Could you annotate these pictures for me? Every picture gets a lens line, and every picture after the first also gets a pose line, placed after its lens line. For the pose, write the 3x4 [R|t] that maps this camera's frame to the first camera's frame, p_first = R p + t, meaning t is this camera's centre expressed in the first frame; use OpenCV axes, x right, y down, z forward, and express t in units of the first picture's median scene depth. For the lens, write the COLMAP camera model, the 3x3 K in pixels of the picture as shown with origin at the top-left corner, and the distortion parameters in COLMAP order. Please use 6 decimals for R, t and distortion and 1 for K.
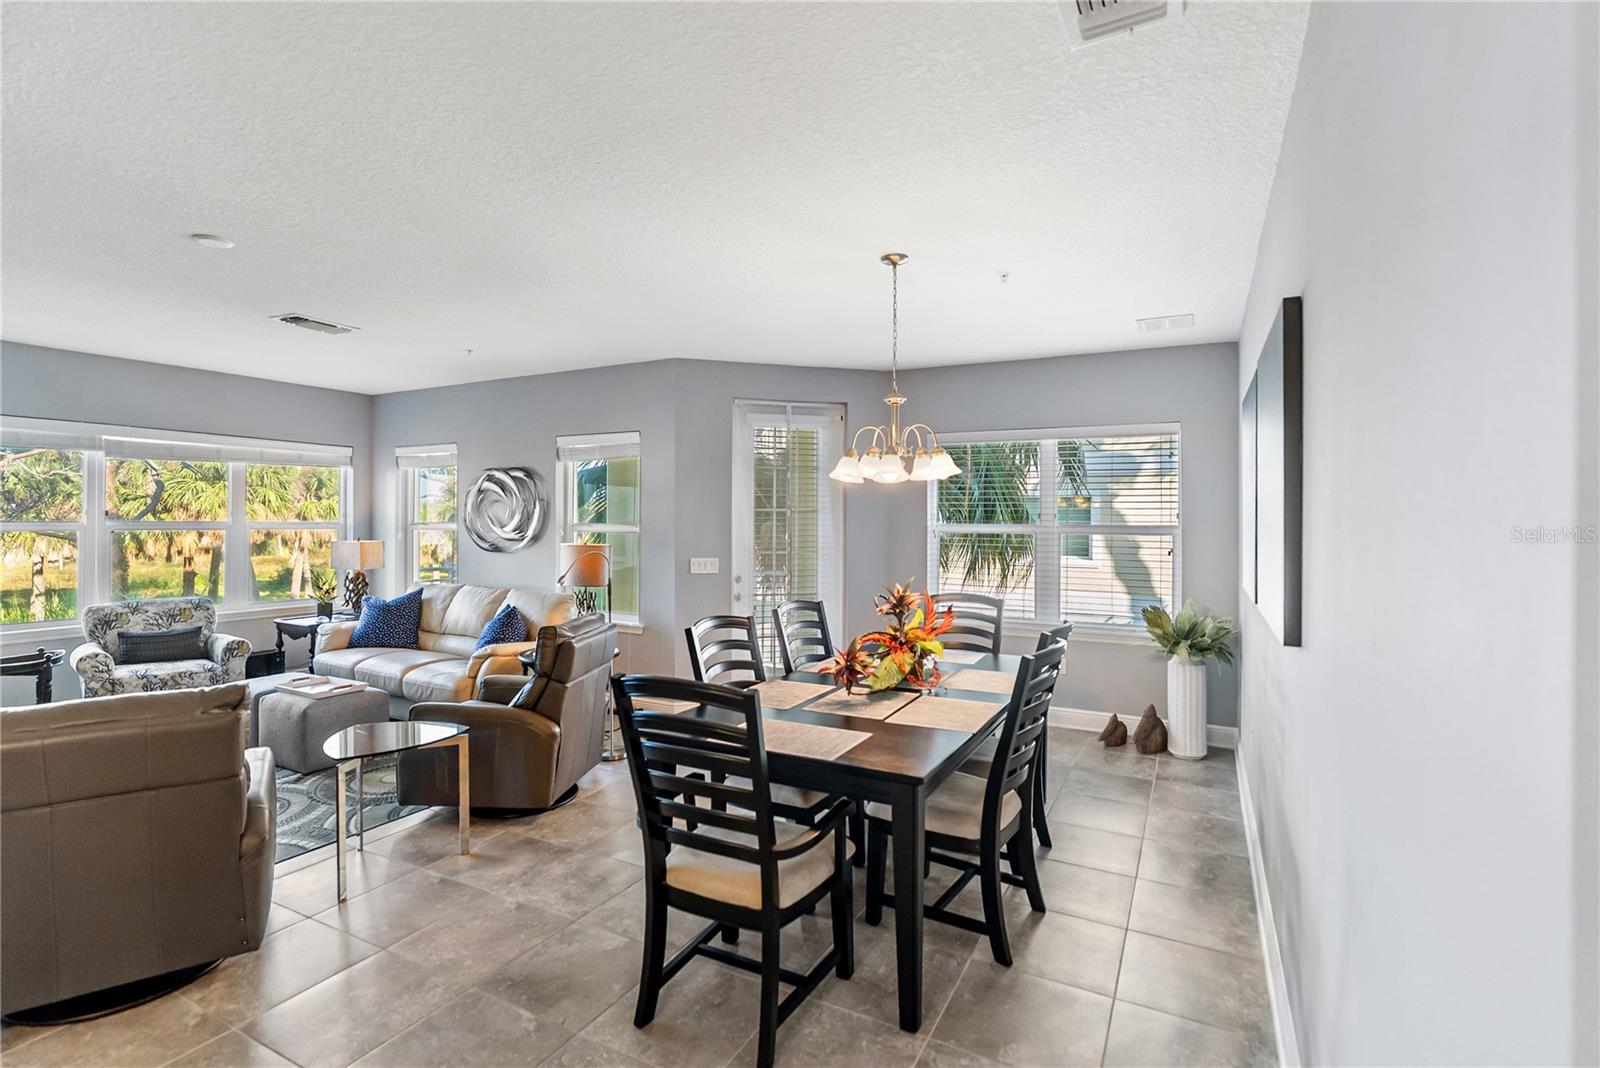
lens RADIAL K [[747.8, 0, 794.6], [0, 747.8, 522.2], [0, 0, 1]] dist [-0.000851, 0.000279]
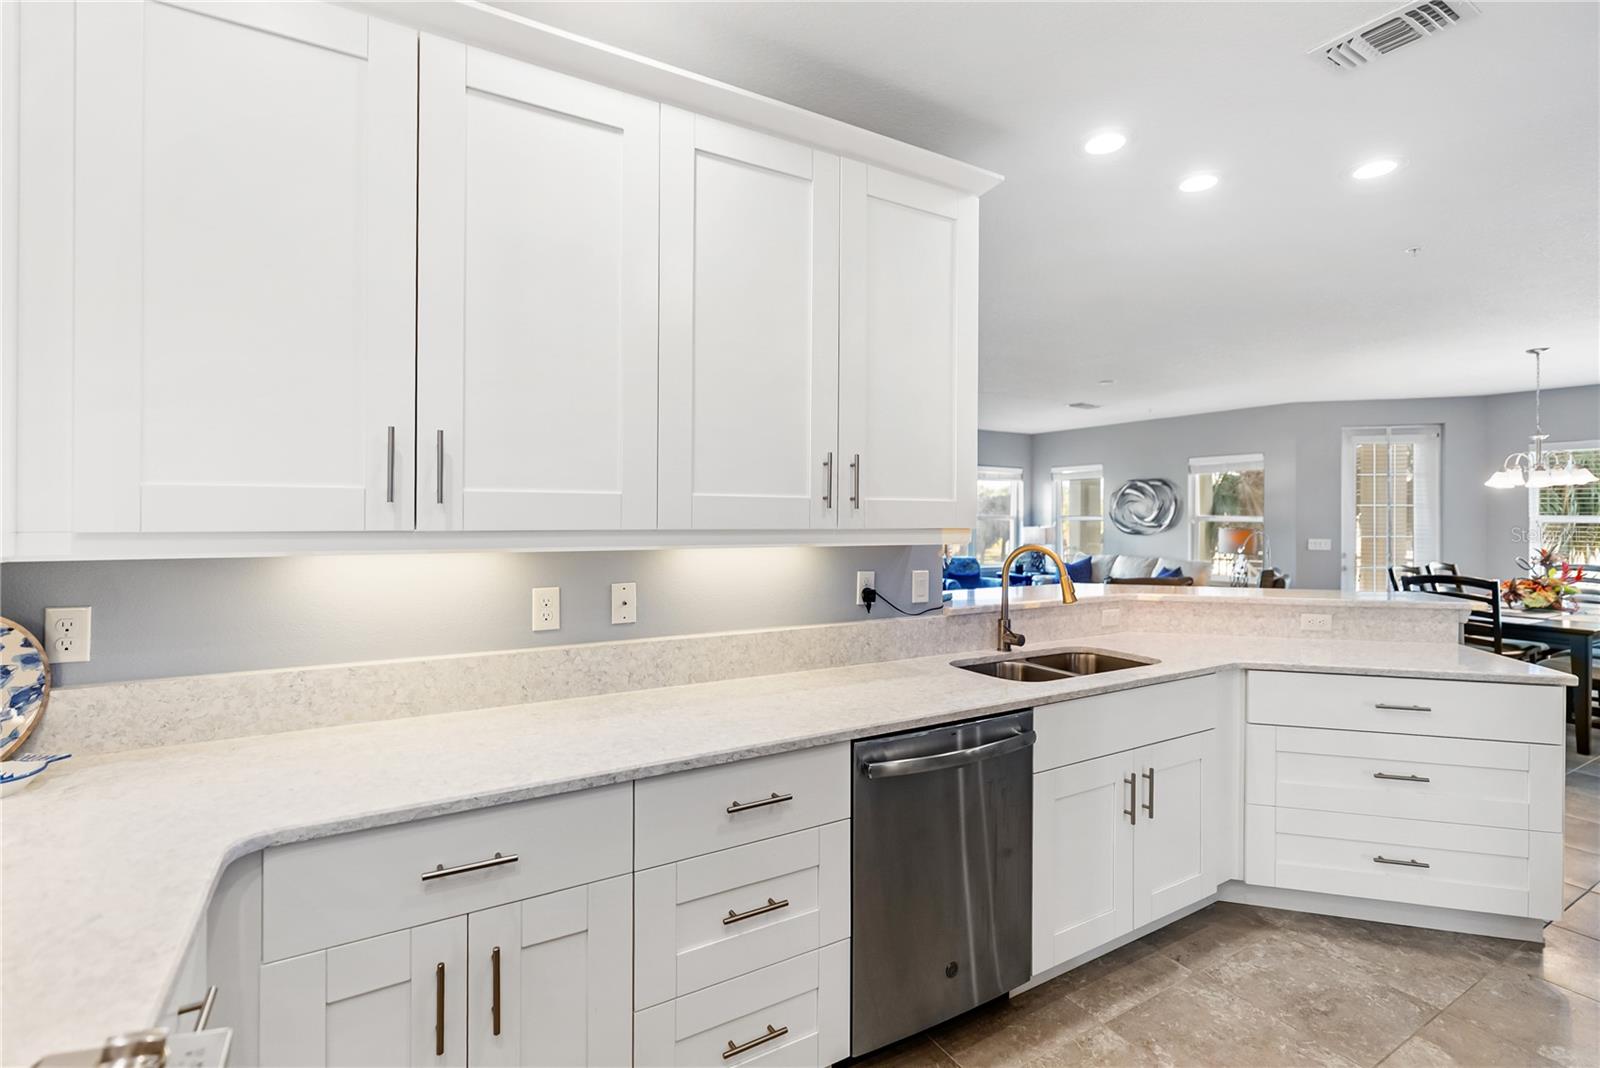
lens RADIAL K [[715.9, 0, 800.7], [0, 715.9, 517.3], [0, 0, 1]] dist [-0.009529, -0.000108]
pose [[0.853340, 0.000258, -0.521355, -0.237621], [-0.003396, 0.999981, -0.005063, 0.014807], [0.521344, 0.006091, 0.853325, -0.636700]]
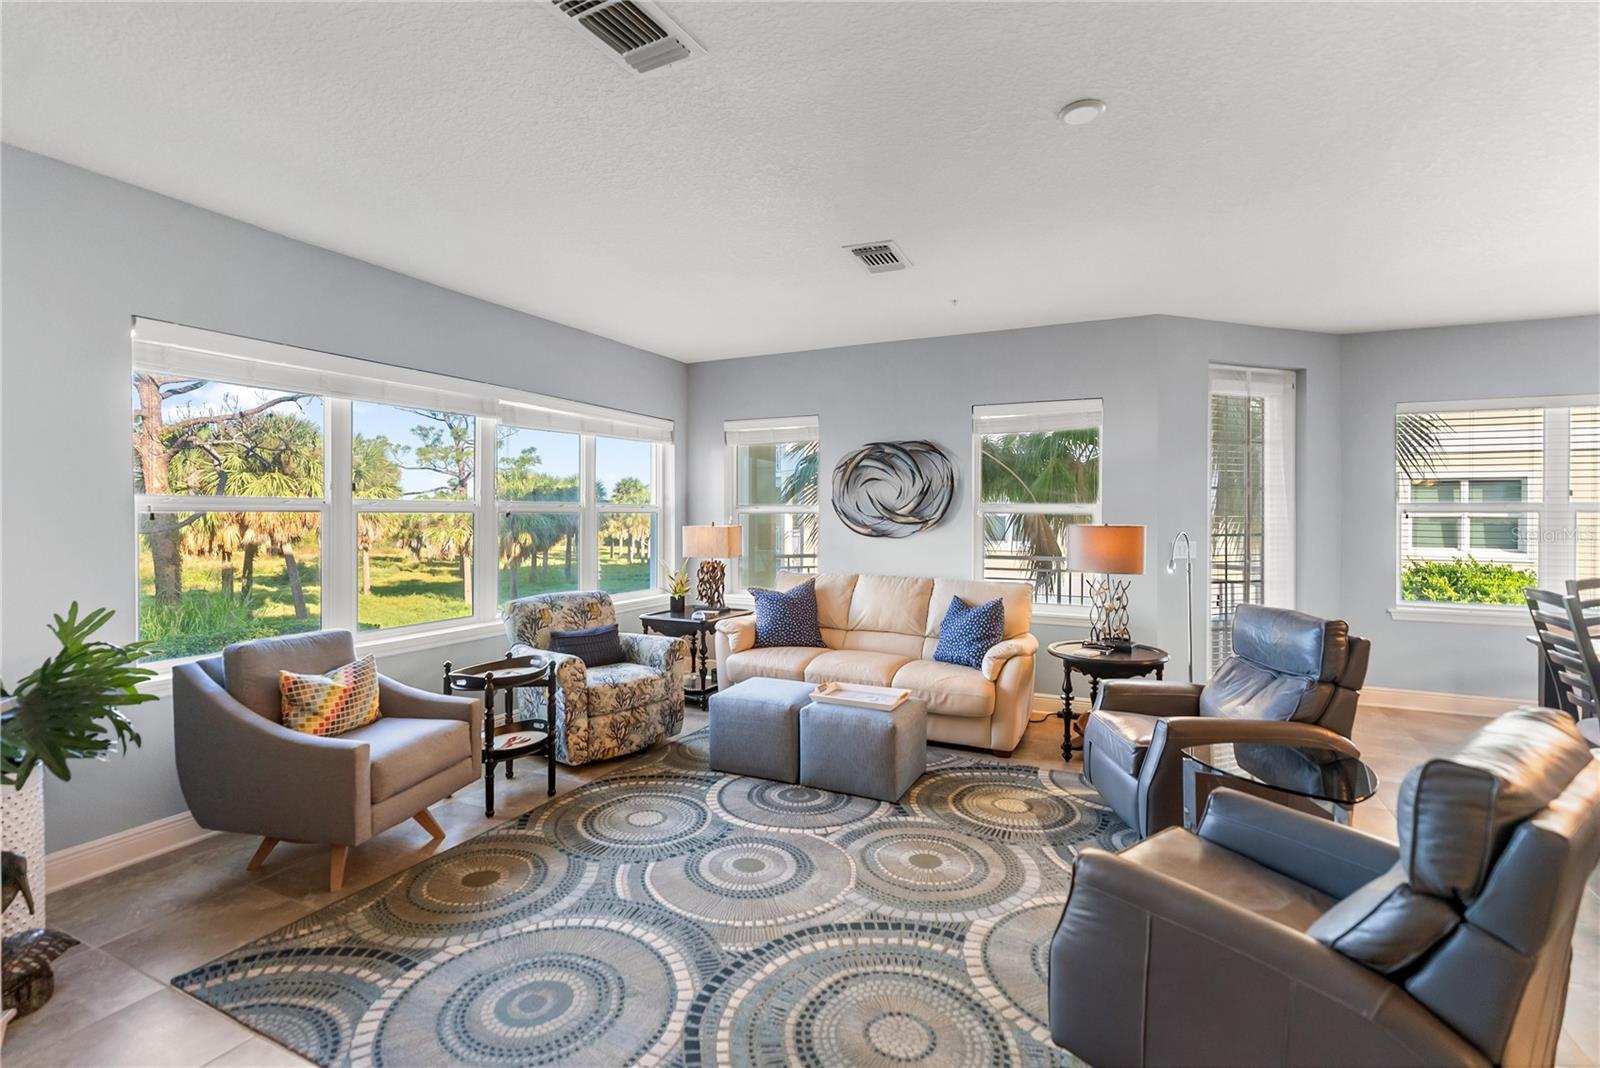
lens RADIAL K [[732.2, 0, 797.6], [0, 732.2, 516.4], [0, 0, 1]] dist [-0.001217, 0.000671]
pose [[0.998990, -0.003151, 0.044812, -0.568635], [0.003120, 0.999995, 0.000759, 0.015145], [-0.044815, -0.000619, 0.998995, 0.143368]]
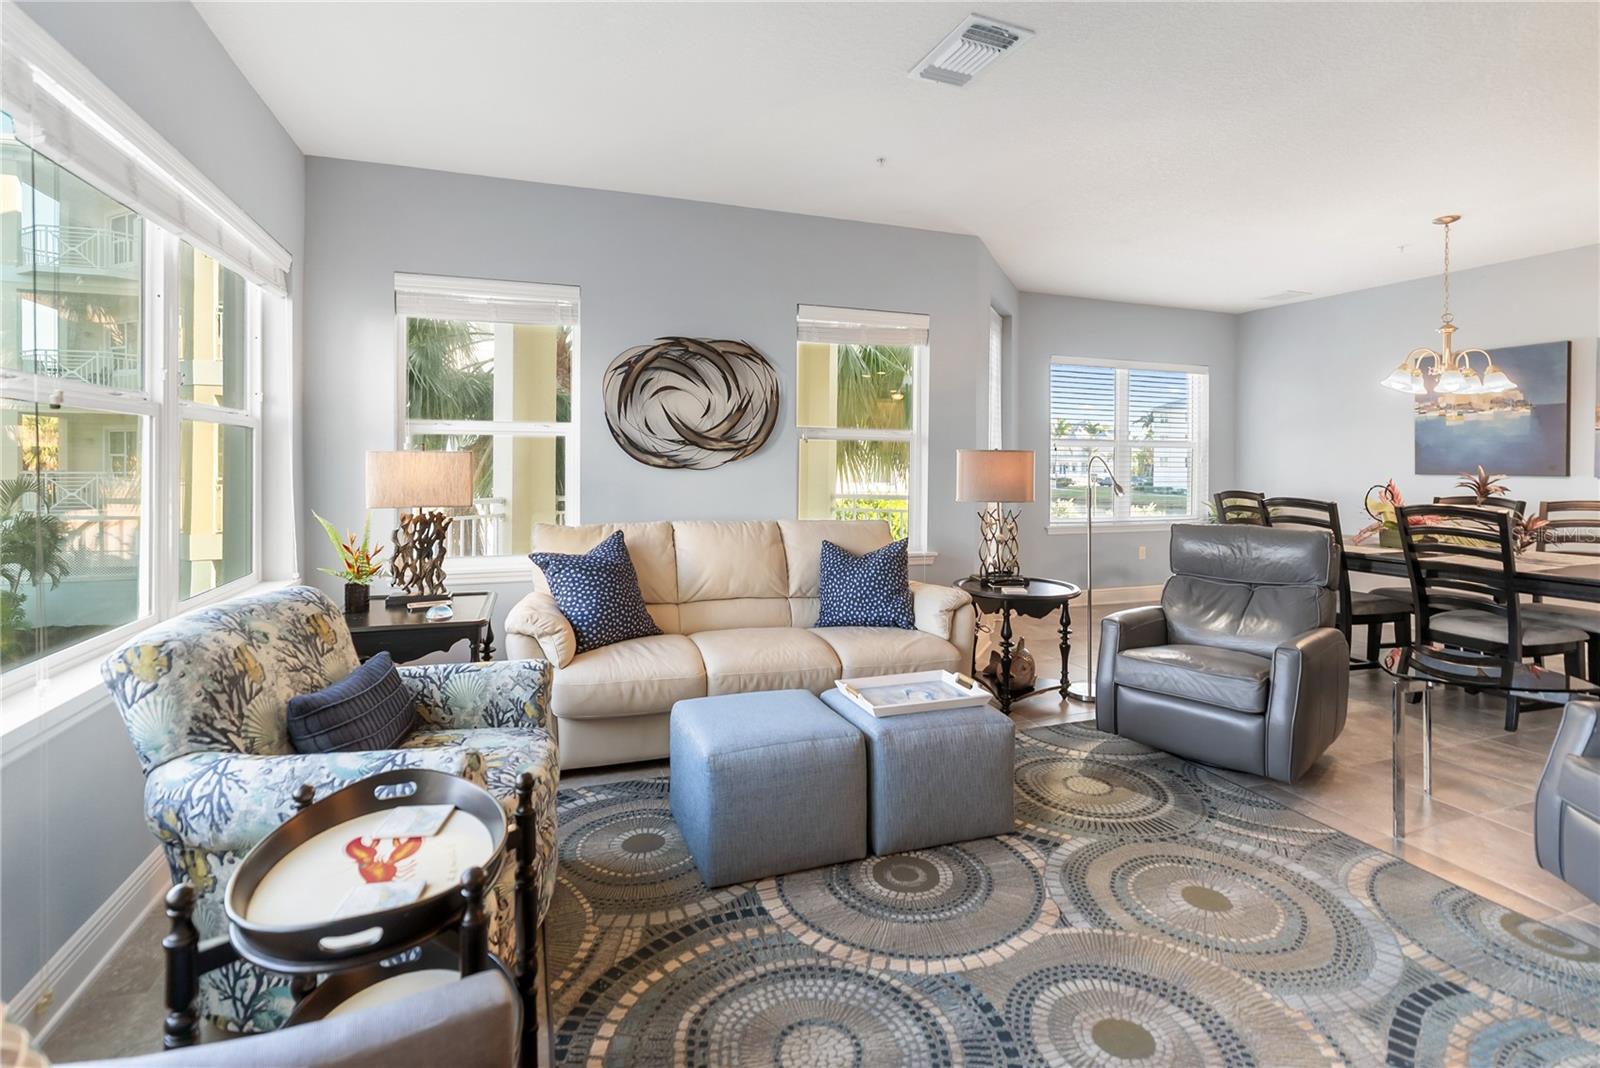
lens RADIAL K [[748.2, 0, 797.5], [0, 748.2, 464.0], [0, 0, 1]] dist [-0.000745, 0.000285]
pose [[0.672530, -0.002995, 0.740064, -0.854106], [-0.000220, 0.999991, 0.004247, 0.034647], [-0.740070, -0.003019, 0.672523, 0.523742]]
